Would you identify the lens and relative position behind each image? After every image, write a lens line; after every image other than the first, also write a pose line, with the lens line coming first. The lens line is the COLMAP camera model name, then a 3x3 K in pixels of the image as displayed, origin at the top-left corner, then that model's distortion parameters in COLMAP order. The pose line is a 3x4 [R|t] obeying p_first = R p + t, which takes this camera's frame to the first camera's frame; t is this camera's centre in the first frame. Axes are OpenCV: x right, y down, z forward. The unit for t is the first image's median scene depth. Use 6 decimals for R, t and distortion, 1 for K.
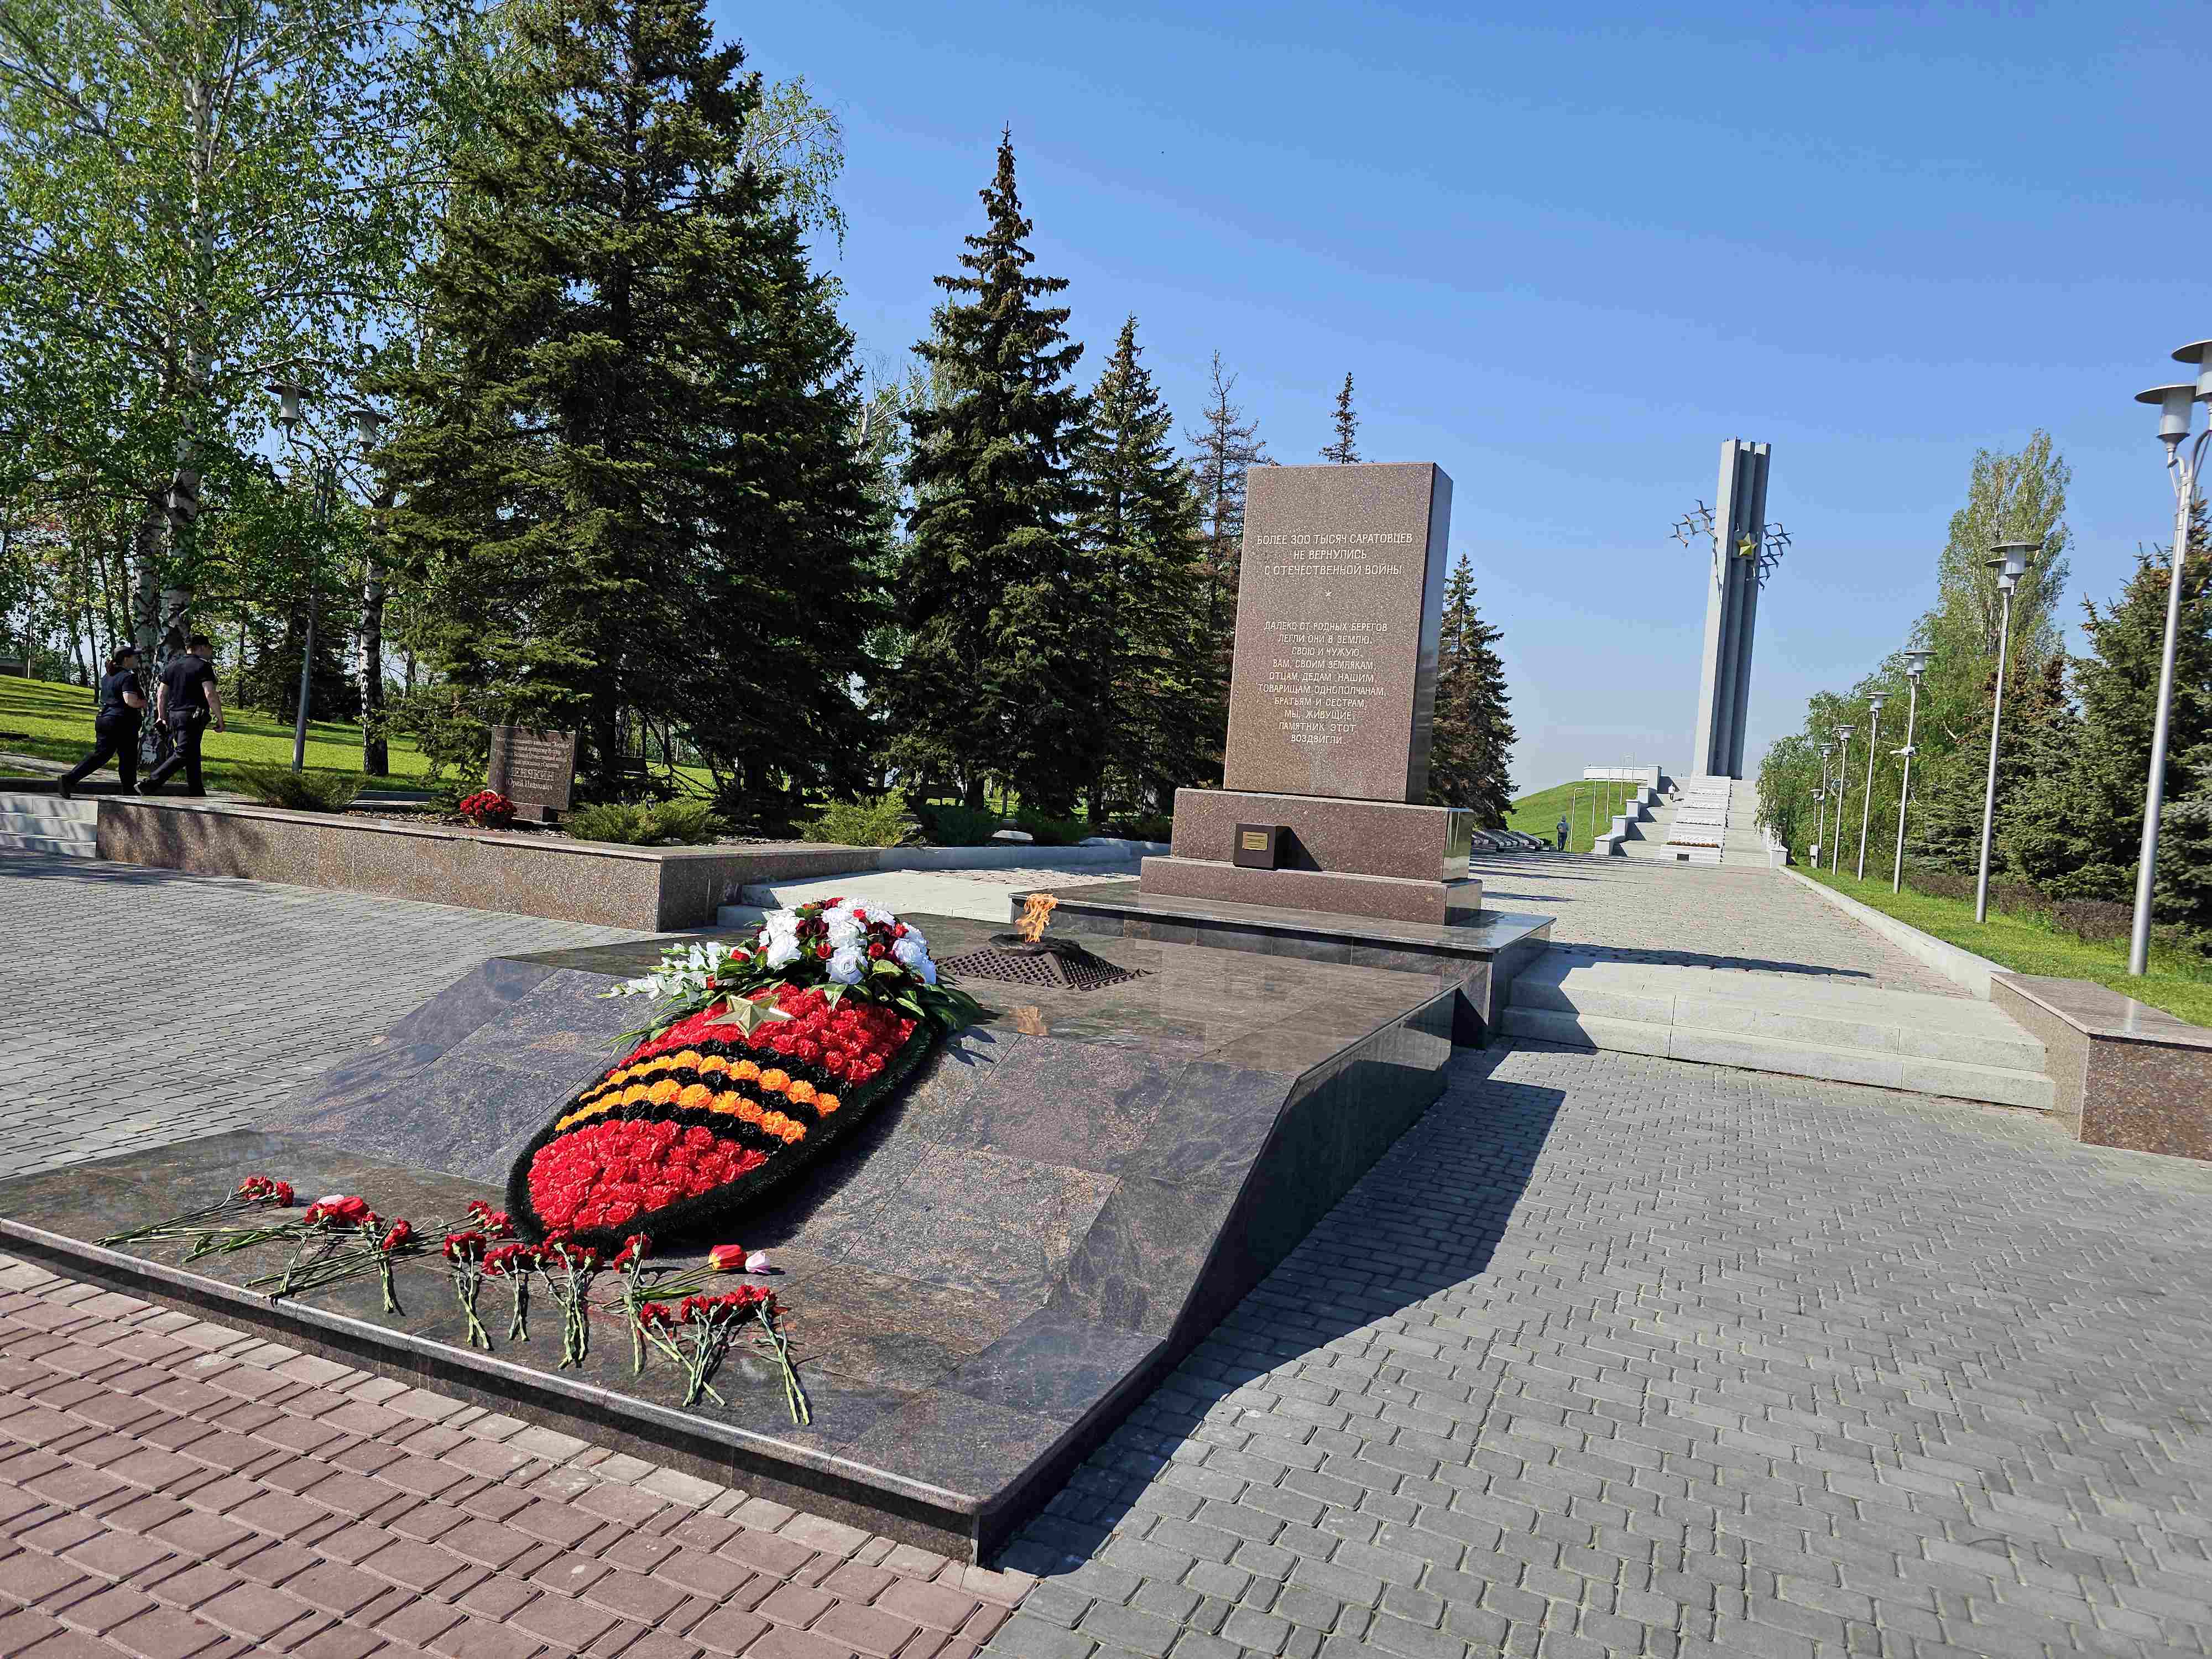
lens RADIAL K [[1480.9, 0, 1106.0], [0, 1480.9, 829.5], [0, 0, 1]] dist [0.091826, -0.095647]
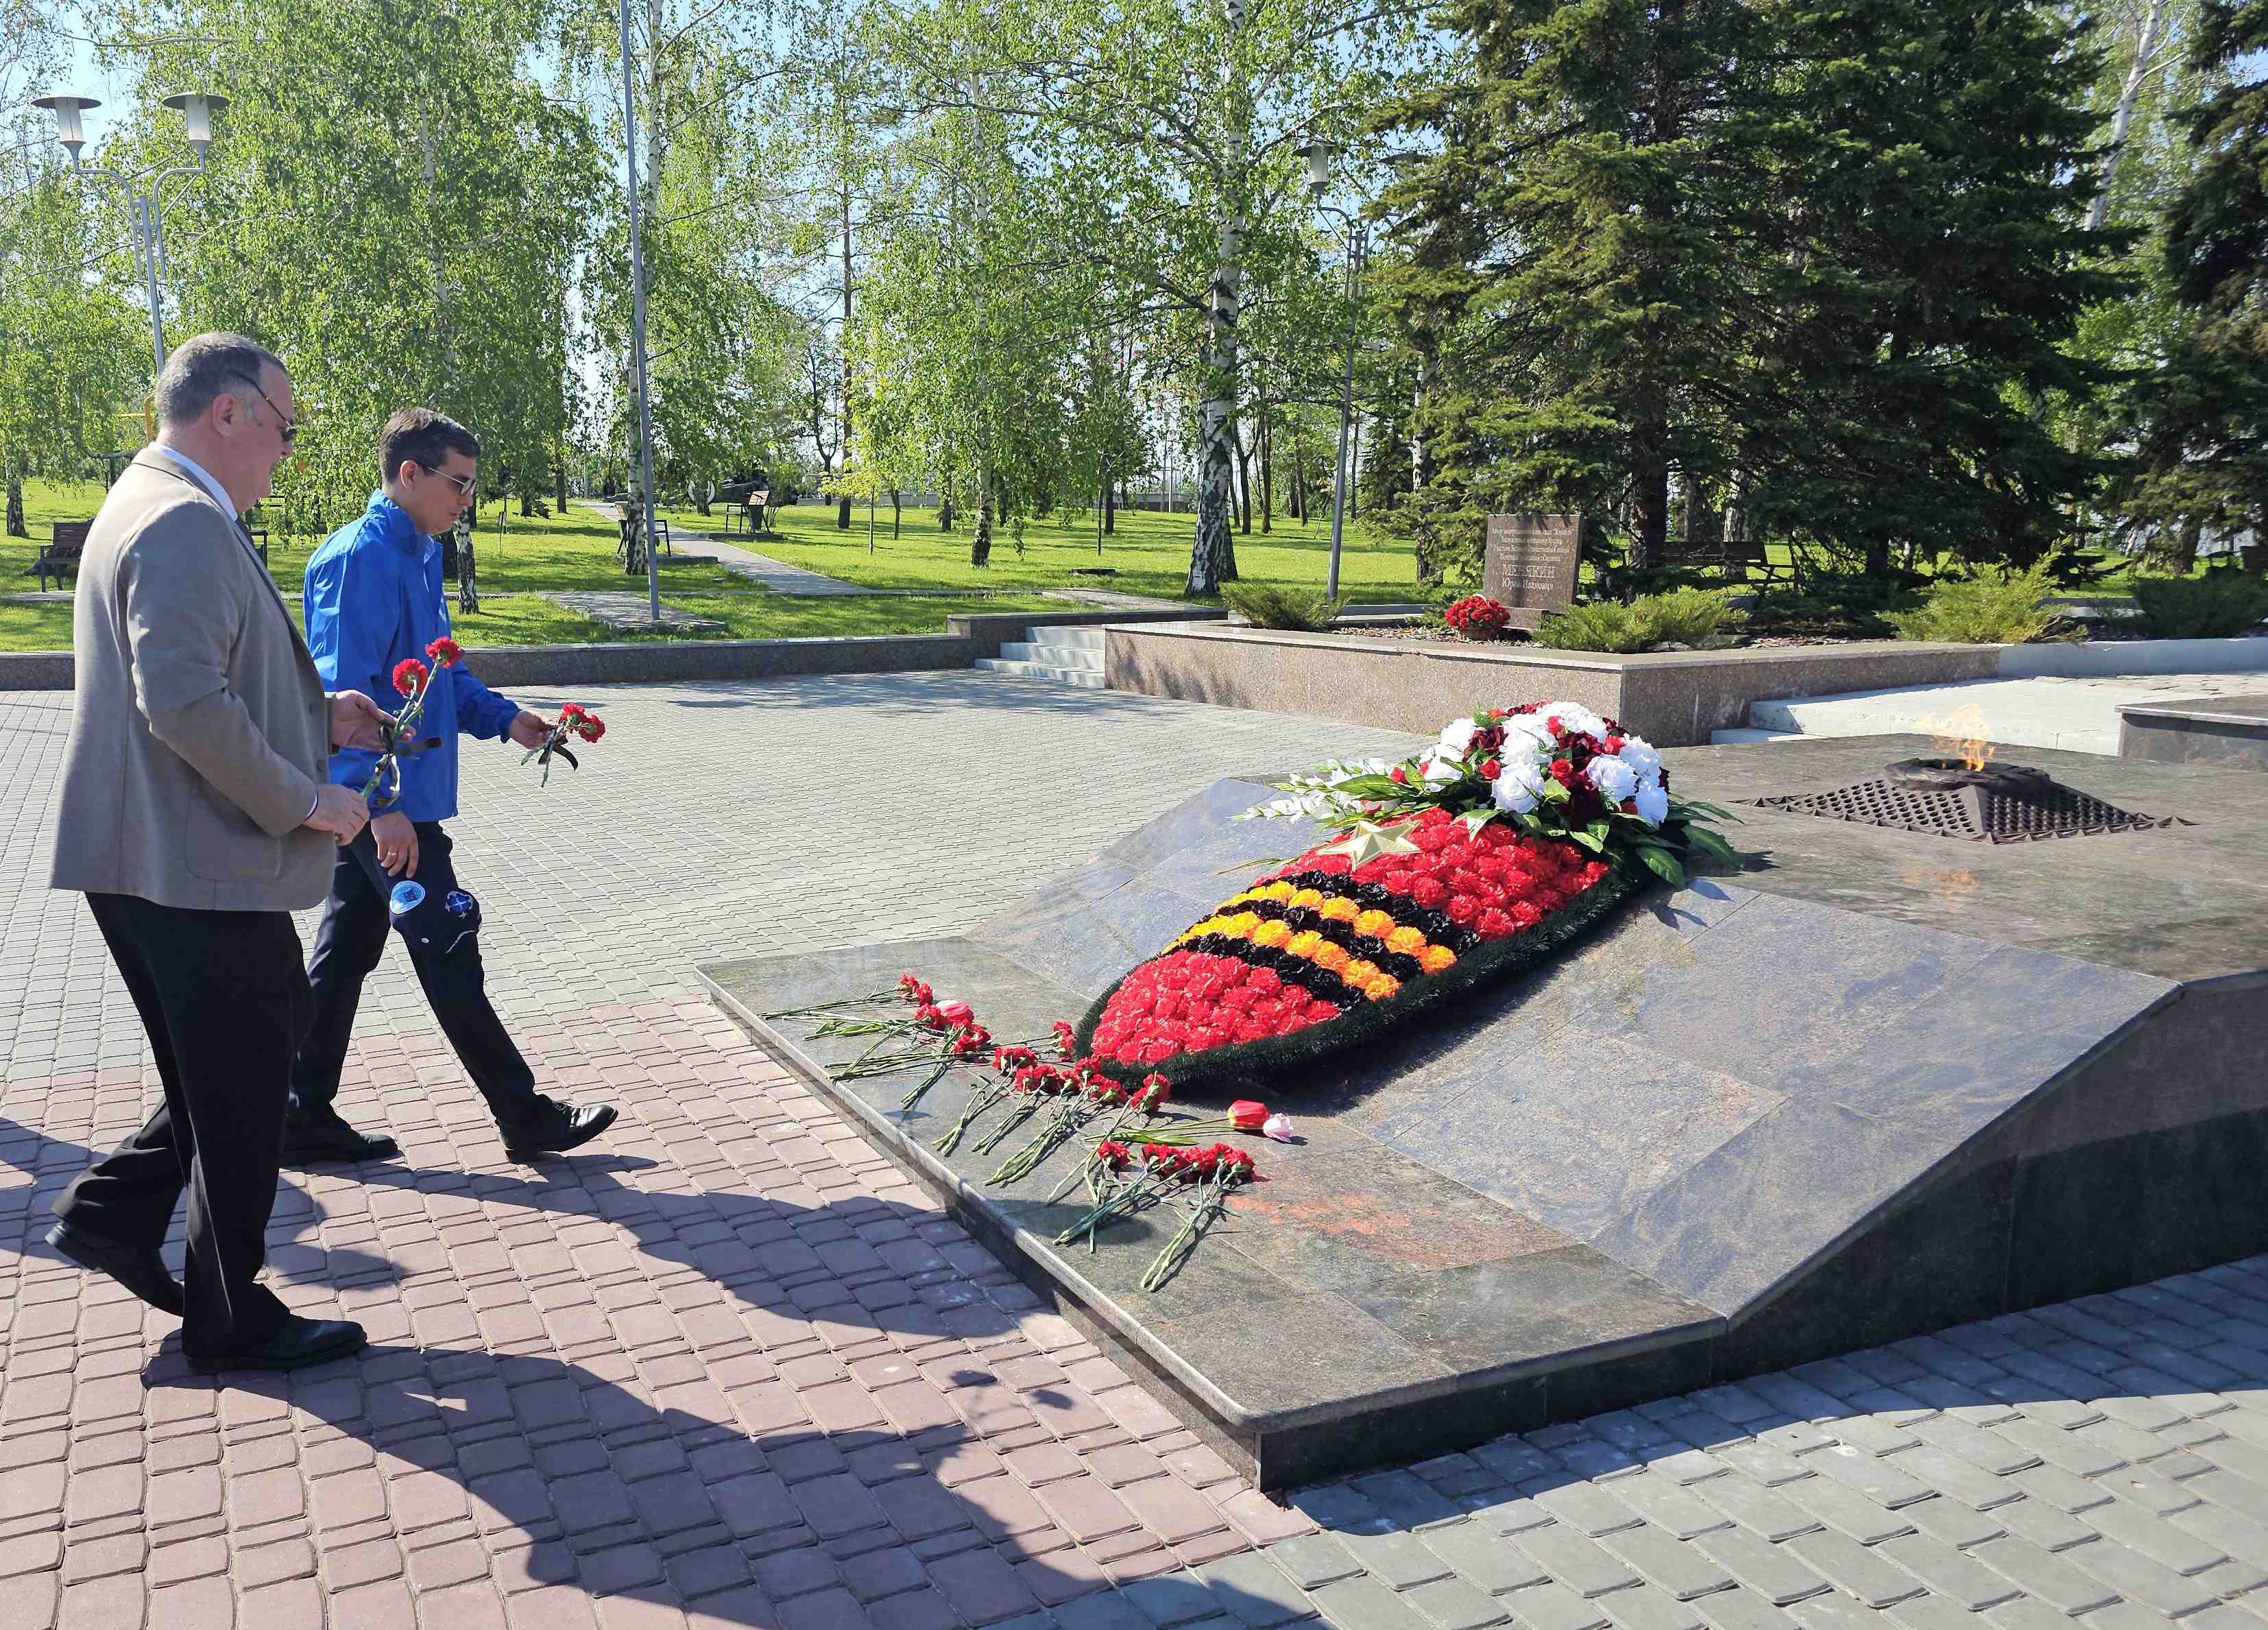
lens RADIAL K [[1833.3, 0, 915.2], [0, 1833.3, 855.5], [0, 0, 1]] dist [0.106111, -0.100700]
pose [[0.716394, 0.043121, -0.696362, 0.119360], [0.034184, 0.994720, 0.096764, 0.010247], [0.696858, -0.093126, 0.711137, 0.046166]]
